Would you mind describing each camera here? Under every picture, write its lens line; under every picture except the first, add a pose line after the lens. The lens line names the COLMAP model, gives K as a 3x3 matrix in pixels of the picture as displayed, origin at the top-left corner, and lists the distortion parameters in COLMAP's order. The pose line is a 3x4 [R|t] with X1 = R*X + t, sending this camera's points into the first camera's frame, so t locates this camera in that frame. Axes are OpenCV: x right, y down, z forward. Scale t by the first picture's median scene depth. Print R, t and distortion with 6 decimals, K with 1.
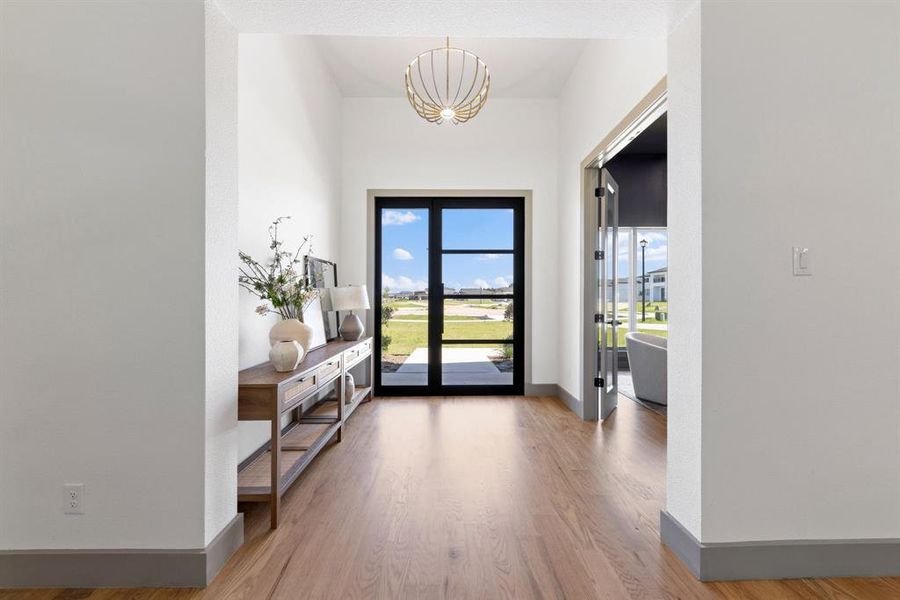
lens RADIAL K [[315.9, 0, 447.1], [0, 315.9, 300.5], [0, 0, 1]] dist [0.000758, -0.000117]
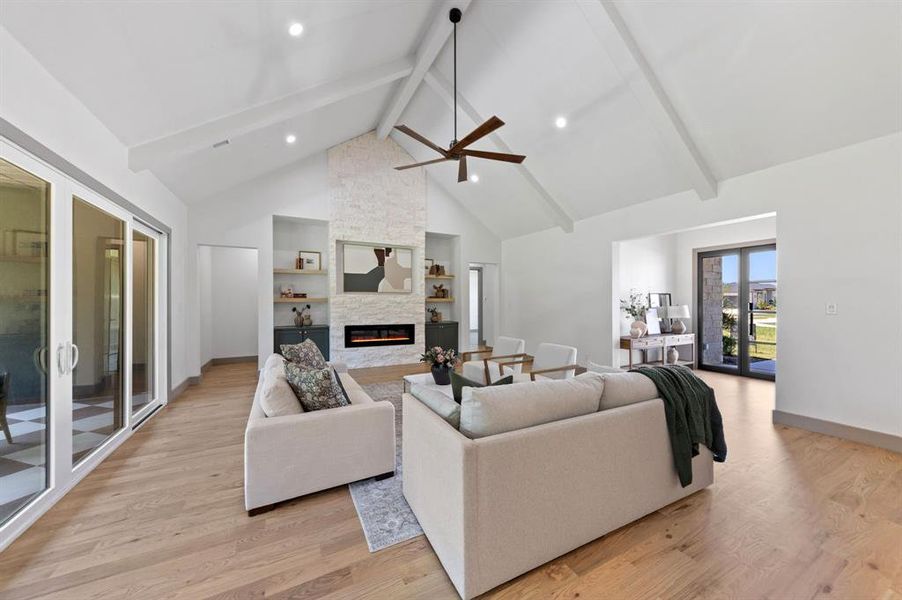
lens RADIAL K [[316.6, 0, 448.1], [0, 316.6, 300.5], [0, 0, 1]] dist [0.000758, -0.000117]
pose [[0.452365, -0.002494, -0.891830, 1.236313], [0.000082, 0.999996, -0.002755, -0.112557], [0.891833, 0.001173, 0.452363, -1.759296]]
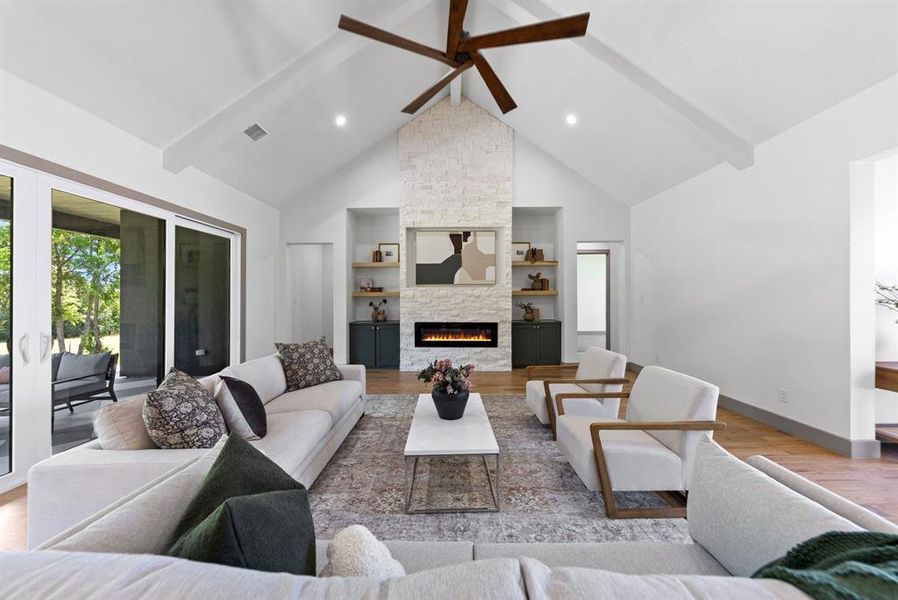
lens RADIAL K [[312.6, 0, 451.8], [0, 312.6, 299.2], [0, 0, 1]] dist [0.003542, -0.000295]
pose [[-0.004652, 0.001418, -0.999988, 0.755250], [0.006251, 0.999979, 0.001389, -0.078545], [0.999970, -0.006244, -0.004661, -0.924105]]
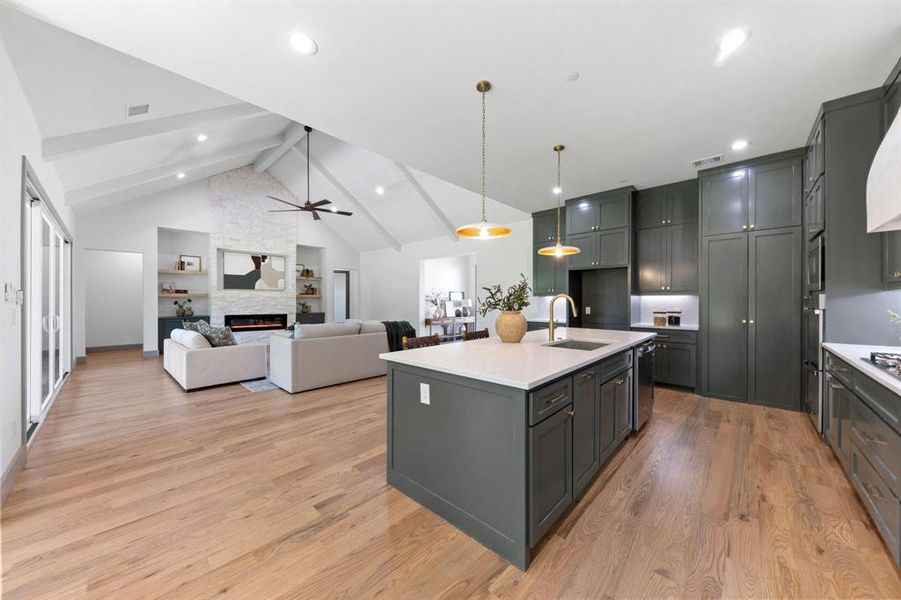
lens RADIAL K [[313.6, 0, 453.3], [0, 313.6, 299.2], [0, 0, 1]] dist [0.003542, -0.000295]
pose [[0.731285, -0.005784, -0.682048, 2.805022], [0.002607, 0.999980, -0.005686, -0.046477], [0.682067, 0.002380, 0.731285, -2.189446]]
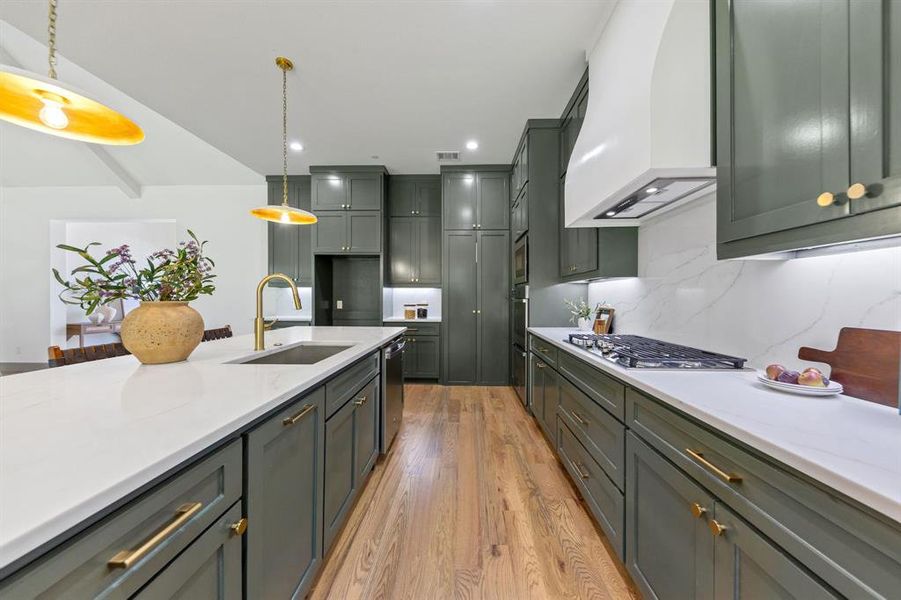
lens RADIAL K [[316.3, 0, 447.6], [0, 316.3, 300.5], [0, 0, 1]] dist [0.000758, -0.000117]
pose [[0.998701, -0.002540, -0.050888, 2.750421], [0.002911, 0.999970, 0.007215, -0.021096], [0.050868, -0.007354, 0.998678, -1.861663]]
